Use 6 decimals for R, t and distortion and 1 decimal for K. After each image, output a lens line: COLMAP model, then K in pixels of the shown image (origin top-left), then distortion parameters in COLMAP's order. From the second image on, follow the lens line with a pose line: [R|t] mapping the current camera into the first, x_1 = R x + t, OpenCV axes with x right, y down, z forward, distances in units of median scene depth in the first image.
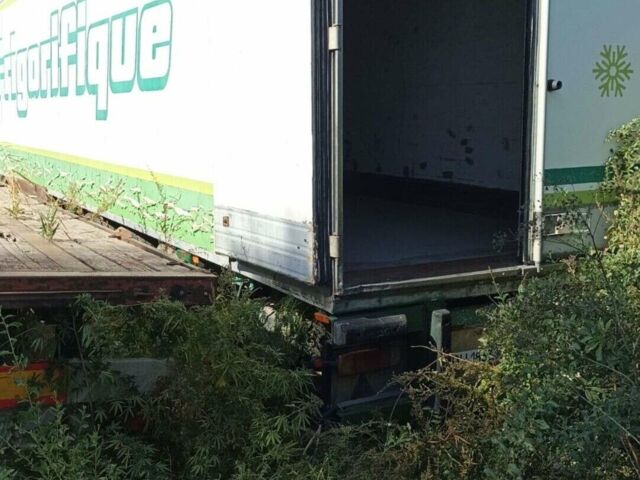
lens RADIAL K [[814.0, 0, 320.0], [0, 814.0, 240.0], [0, 0, 1]] dist [0.050621, 0.046135]
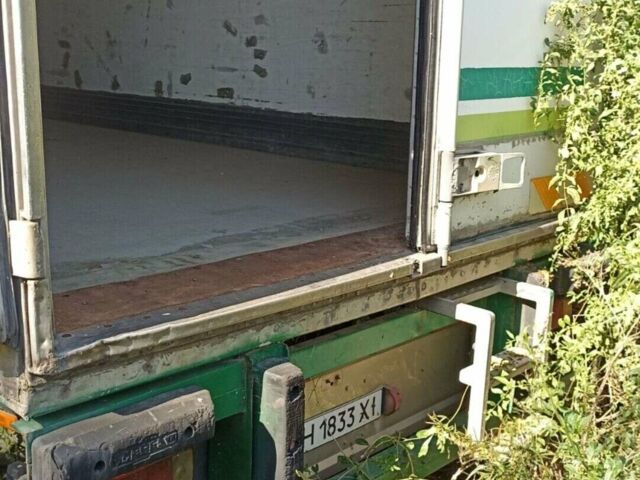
lens RADIAL K [[814.0, 0, 320.0], [0, 814.0, 240.0], [0, 0, 1]] dist [0.050621, 0.046135]
pose [[0.948032, -0.041343, 0.315478, 0.026408], [0.016411, 0.996556, 0.081281, -0.022841], [-0.317752, -0.071880, 0.945445, 0.566583]]
